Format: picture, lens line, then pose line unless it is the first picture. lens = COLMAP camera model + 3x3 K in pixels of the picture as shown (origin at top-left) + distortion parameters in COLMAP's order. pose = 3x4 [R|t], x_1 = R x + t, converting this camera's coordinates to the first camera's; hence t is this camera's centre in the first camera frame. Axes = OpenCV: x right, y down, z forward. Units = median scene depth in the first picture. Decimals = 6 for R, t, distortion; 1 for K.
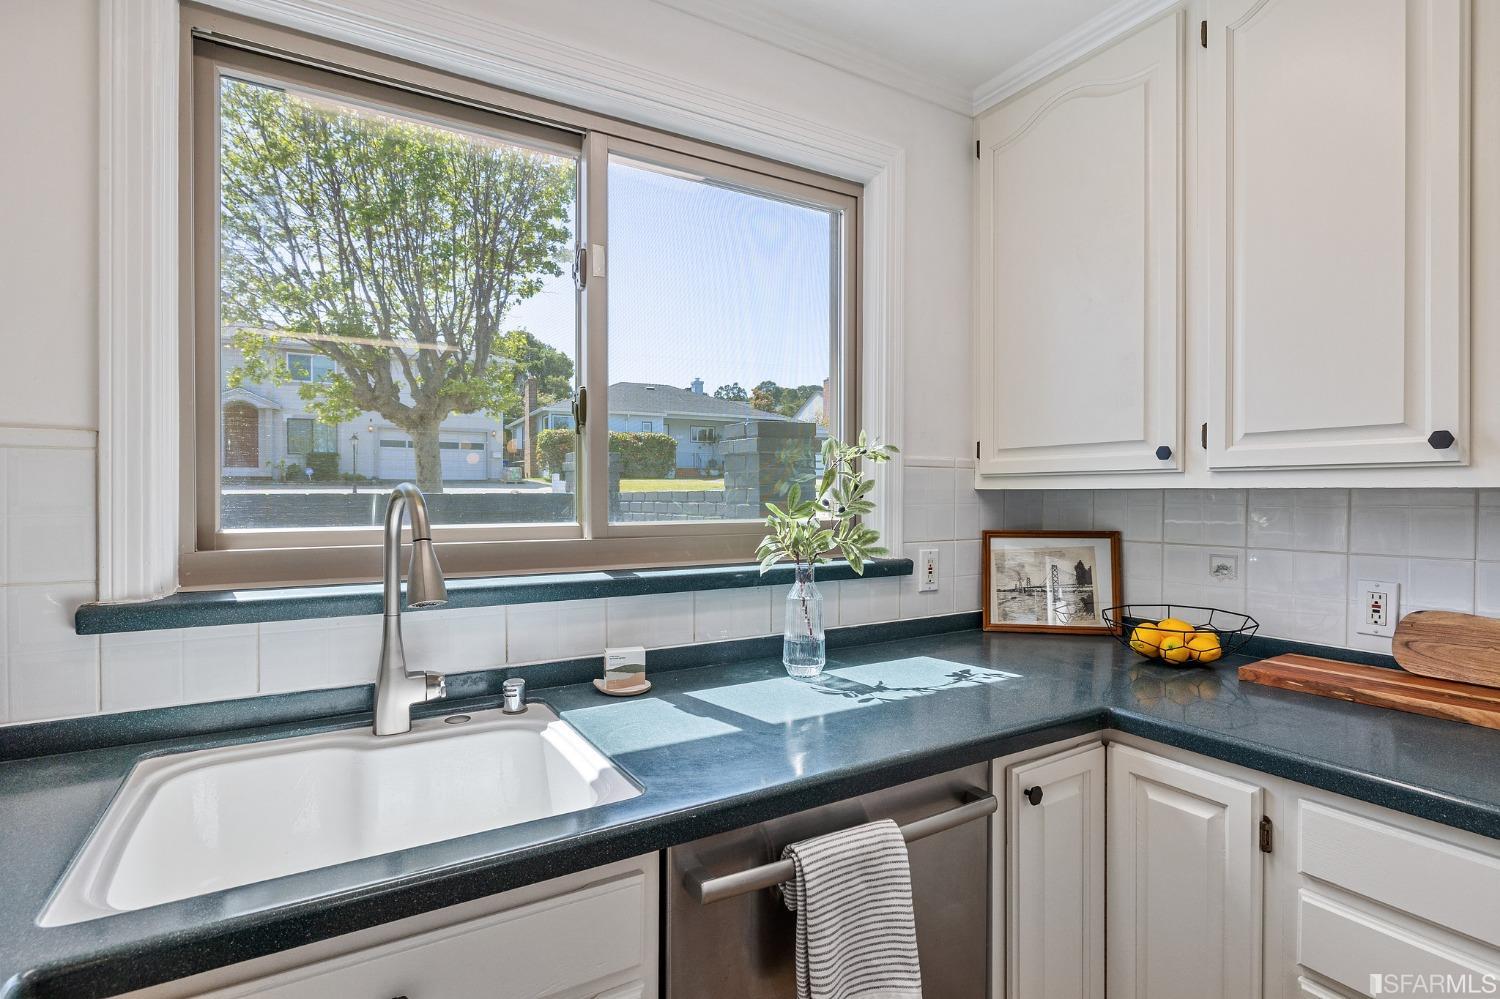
lens RADIAL K [[756.8, 0, 750.8], [0, 756.8, 497.5], [0, 0, 1]] dist [0.000986, -0.000186]
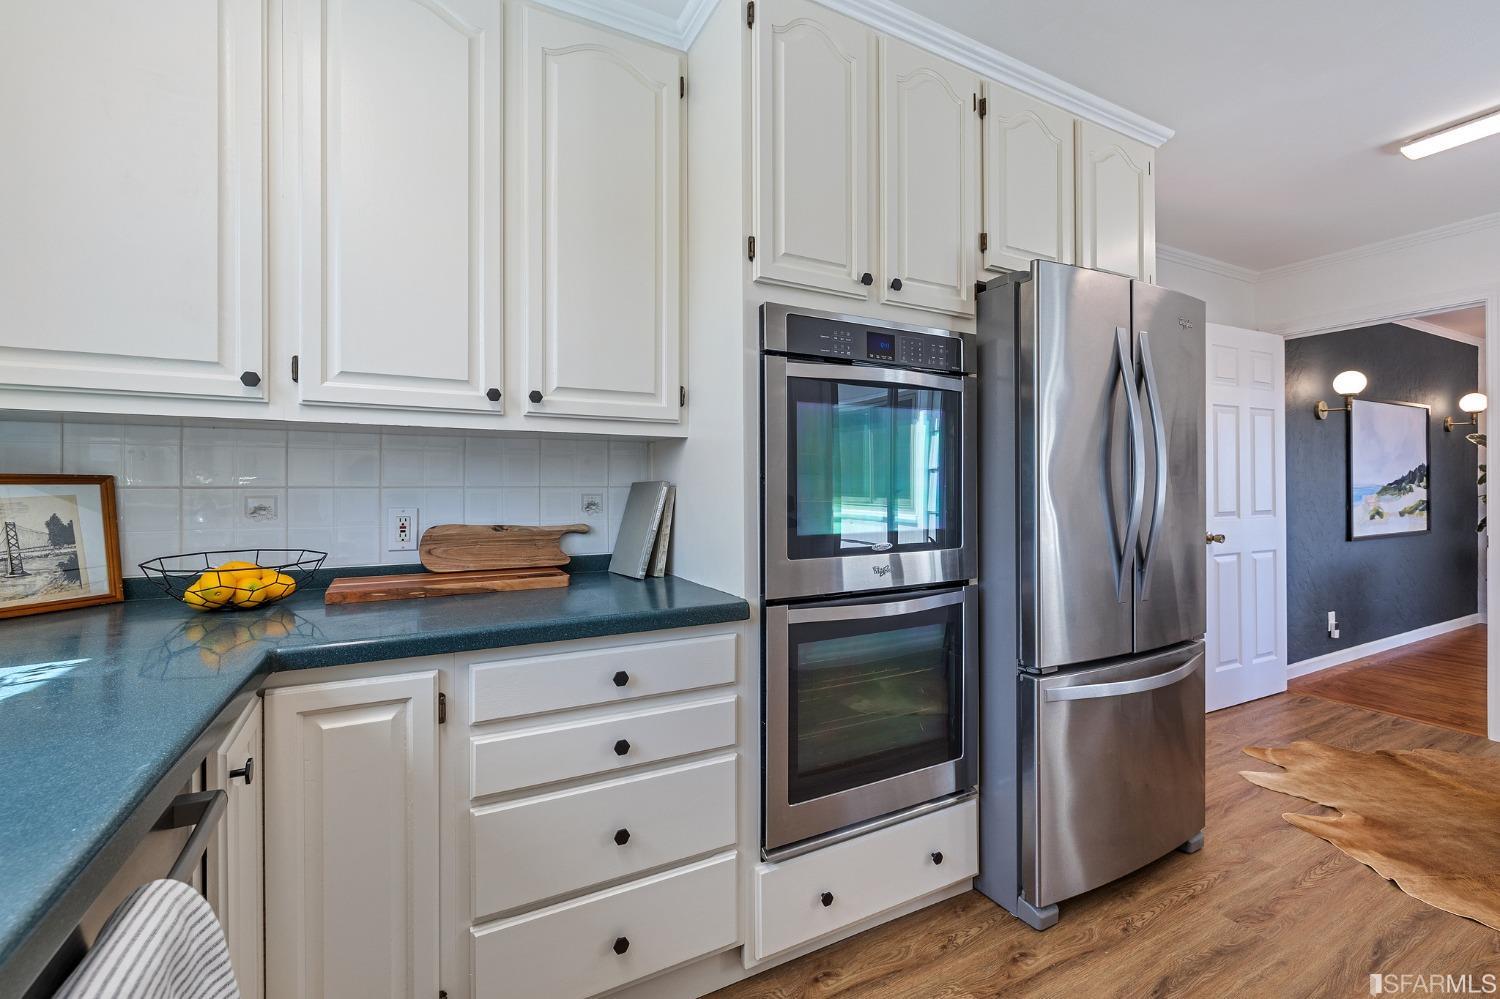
lens RADIAL K [[636.5, 0, 751.0], [0, 636.5, 491.9], [0, 0, 1]] dist [-0.000221, -0.000158]
pose [[0.043893, -0.002116, 0.999034, -0.216855], [0.009387, 0.999954, 0.001706, 0.087135], [-0.998992, 0.009303, 0.043911, 0.365553]]
